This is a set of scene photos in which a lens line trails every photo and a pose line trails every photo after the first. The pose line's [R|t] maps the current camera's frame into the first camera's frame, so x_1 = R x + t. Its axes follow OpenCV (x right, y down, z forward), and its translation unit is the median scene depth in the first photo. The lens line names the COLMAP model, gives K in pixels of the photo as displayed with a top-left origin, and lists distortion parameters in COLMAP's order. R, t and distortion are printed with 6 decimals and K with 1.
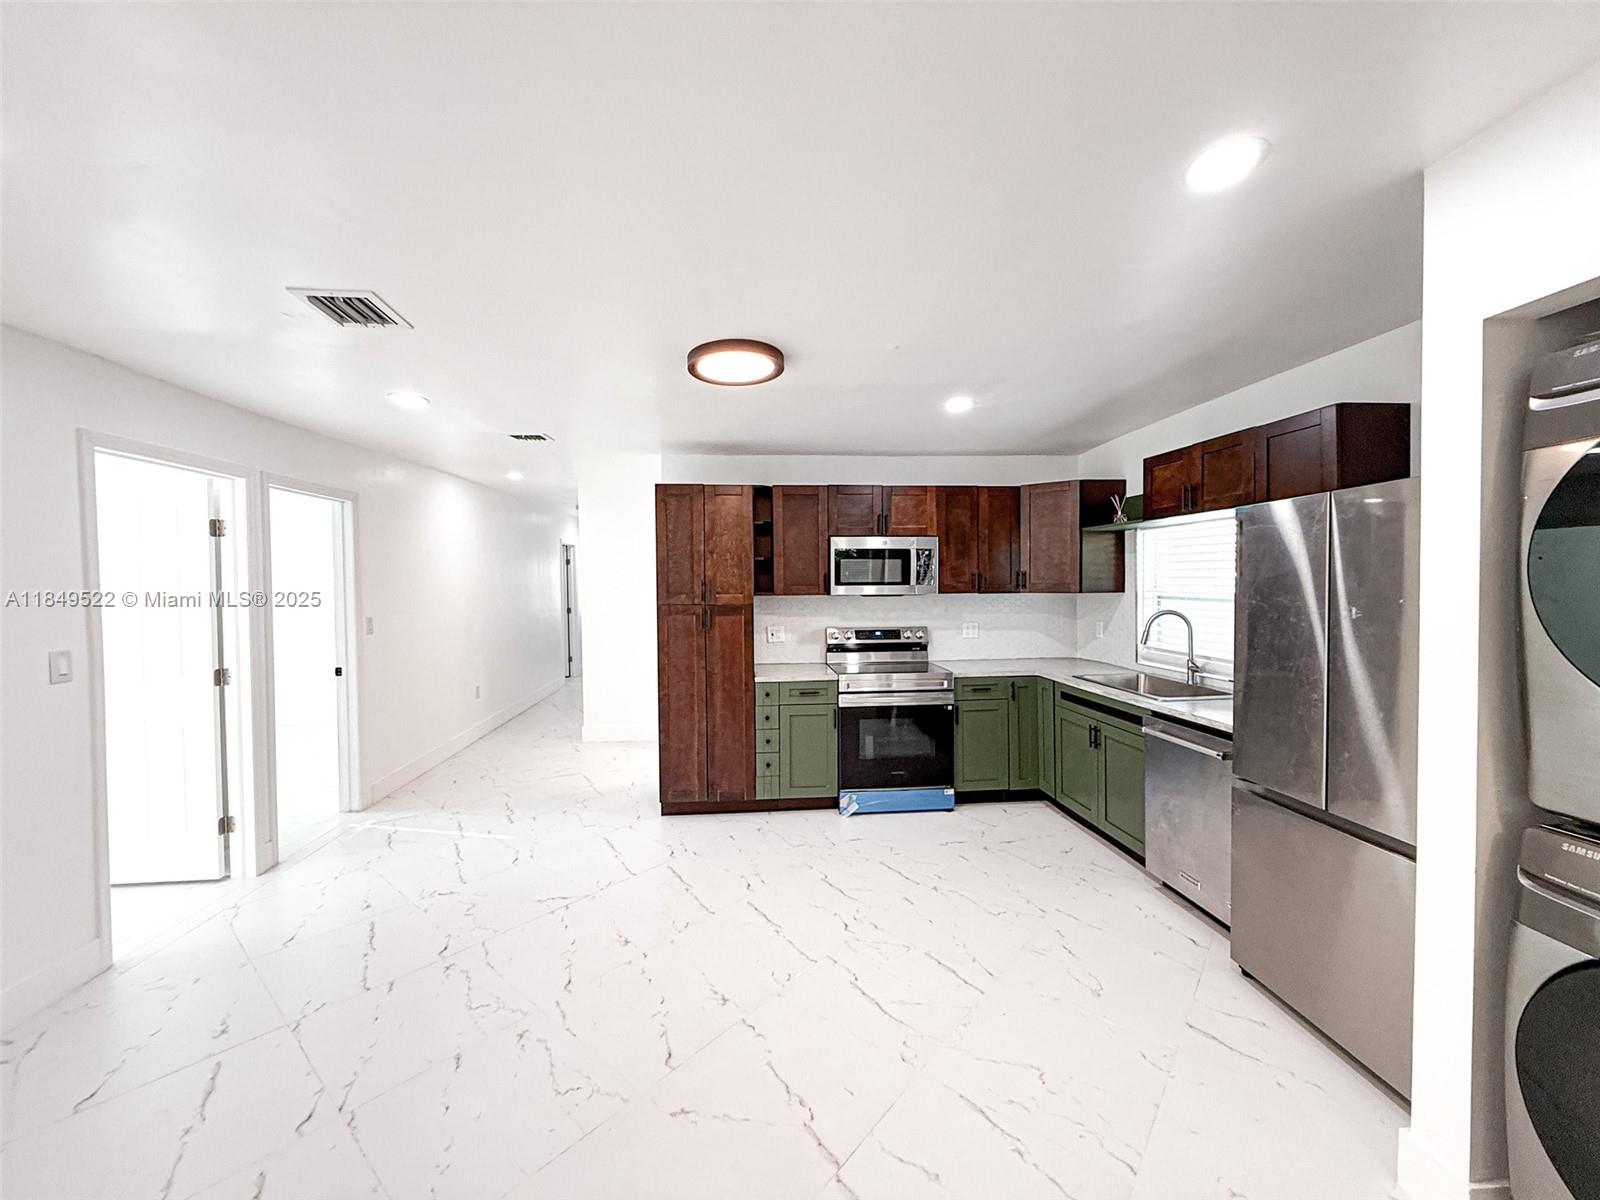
lens RADIAL K [[635.8, 0, 796.3], [0, 635.8, 597.8], [0, 0, 1]] dist [-0.000049, -0.000140]
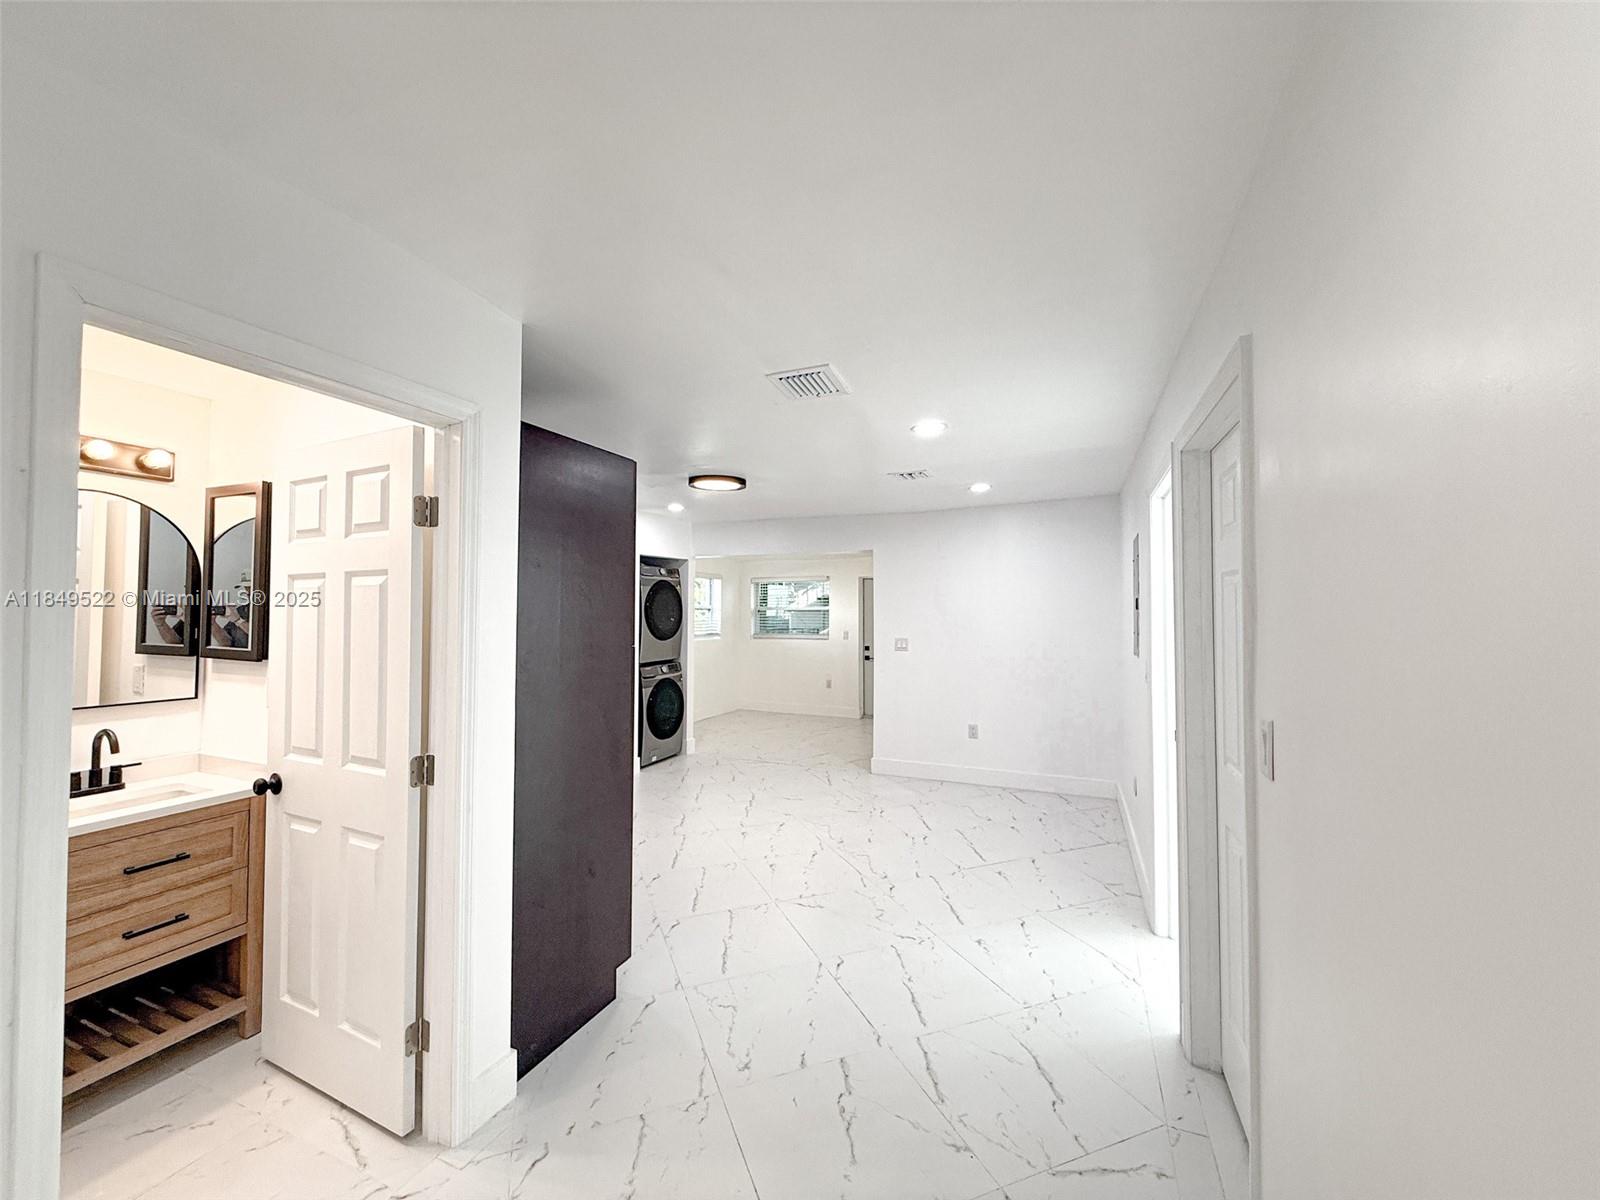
lens RADIAL K [[638.4, 0, 803.6], [0, 638.4, 599.6], [0, 0, 1]] dist [-0.000573, -0.000179]
pose [[-0.881315, 0.017462, 0.472206, -0.657330], [0.017189, 0.999840, -0.004893, -0.027410], [-0.472216, 0.003804, -0.881475, 1.444448]]
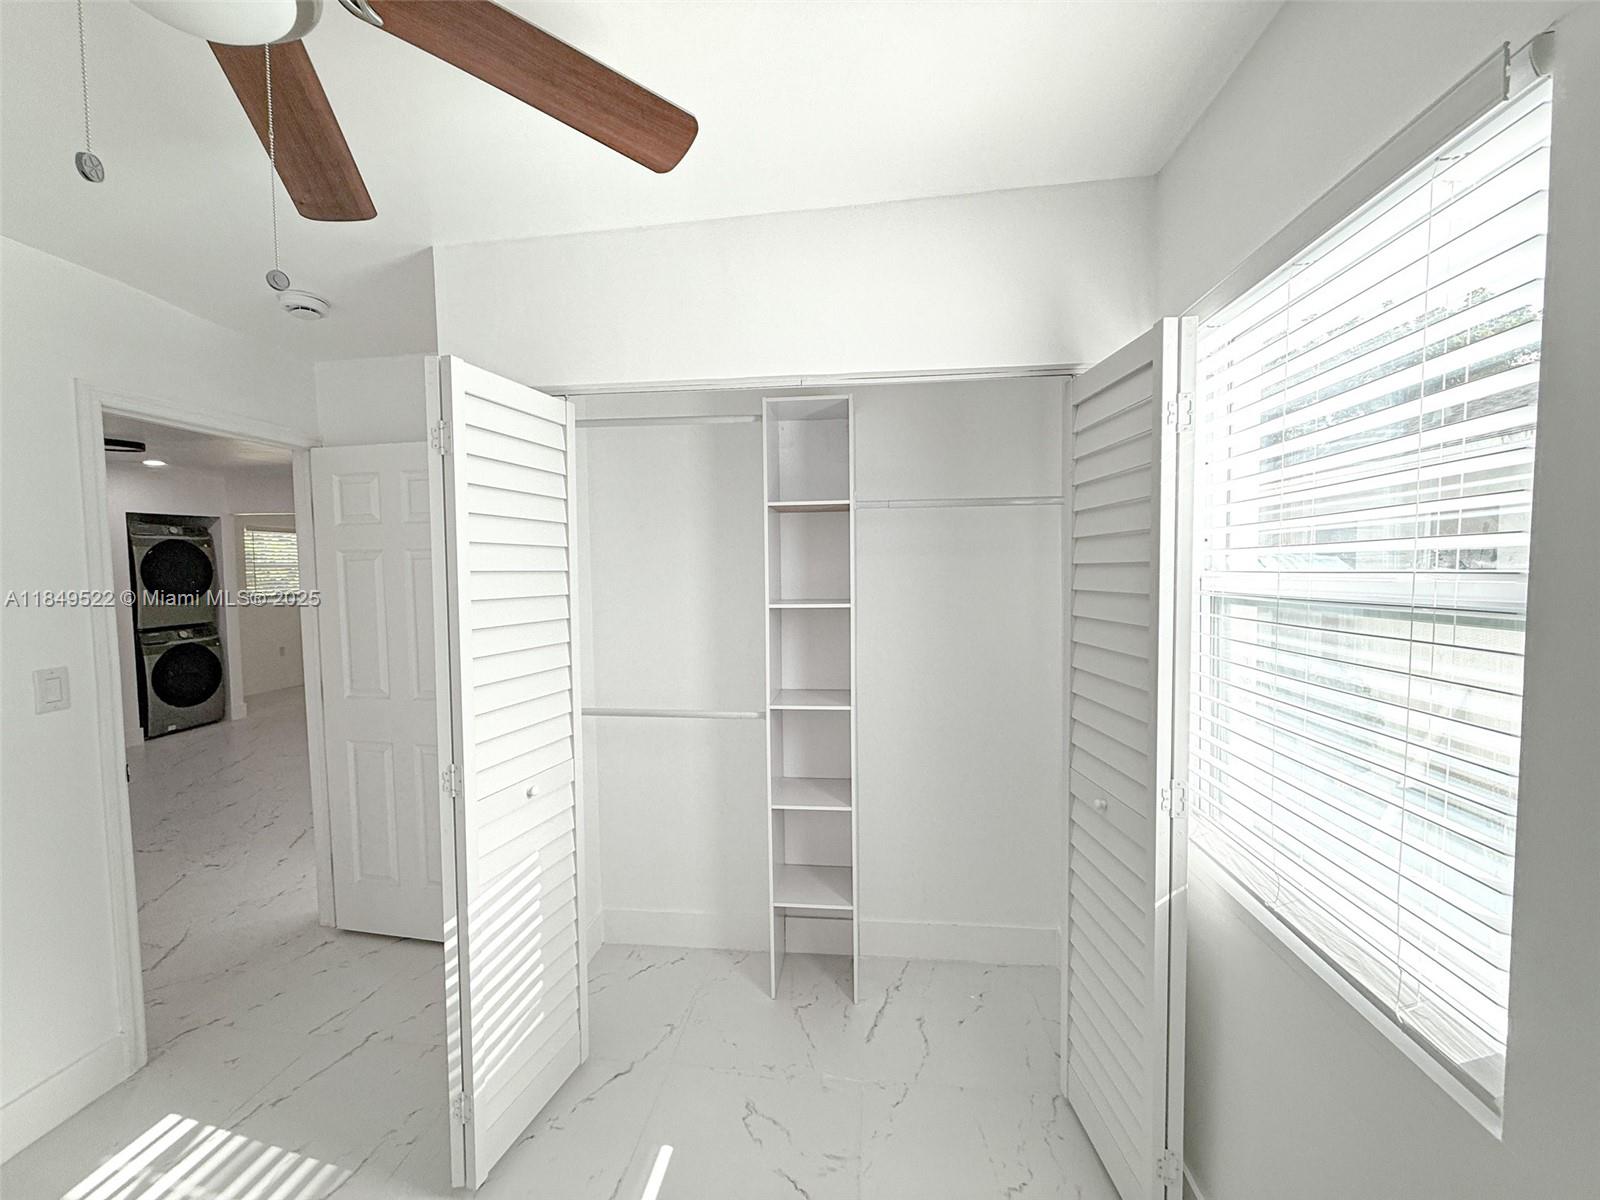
lens RADIAL K [[640.5, 0, 798.4], [0, 640.5, 596.1], [0, 0, 1]] dist [-0.000029, -0.000042]
pose [[-0.975867, 0.008658, 0.218193, -1.325695], [0.025975, 0.996722, 0.076619, -0.035277], [-0.216815, 0.080437, -0.972893, 1.358734]]
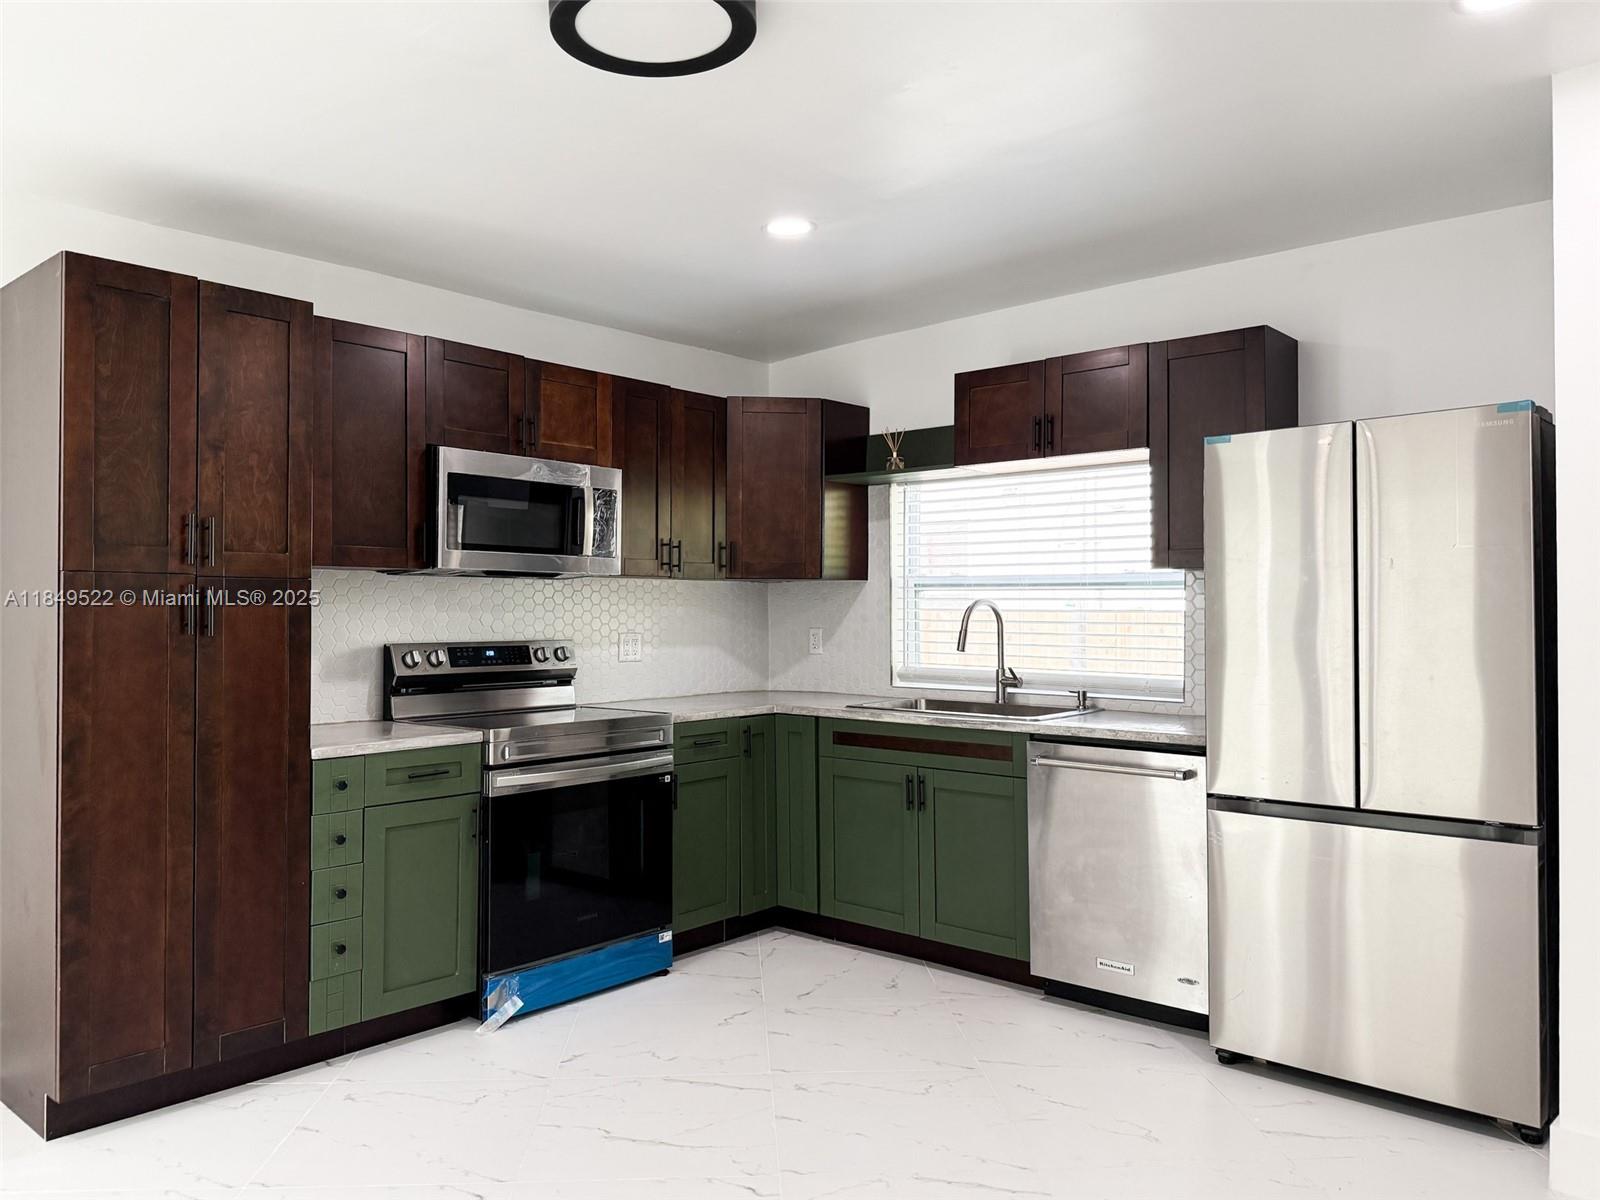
lens RADIAL K [[1160.8, 0, 794.5], [0, 1160.8, 594.7], [0, 0, 1]] dist [0.088168, -0.136134]
pose [[0.728902, 0.020463, 0.684312, -0.366968], [0.008376, 0.999212, -0.038801, 0.054279], [-0.684567, 0.034014, 0.728156, 0.190840]]
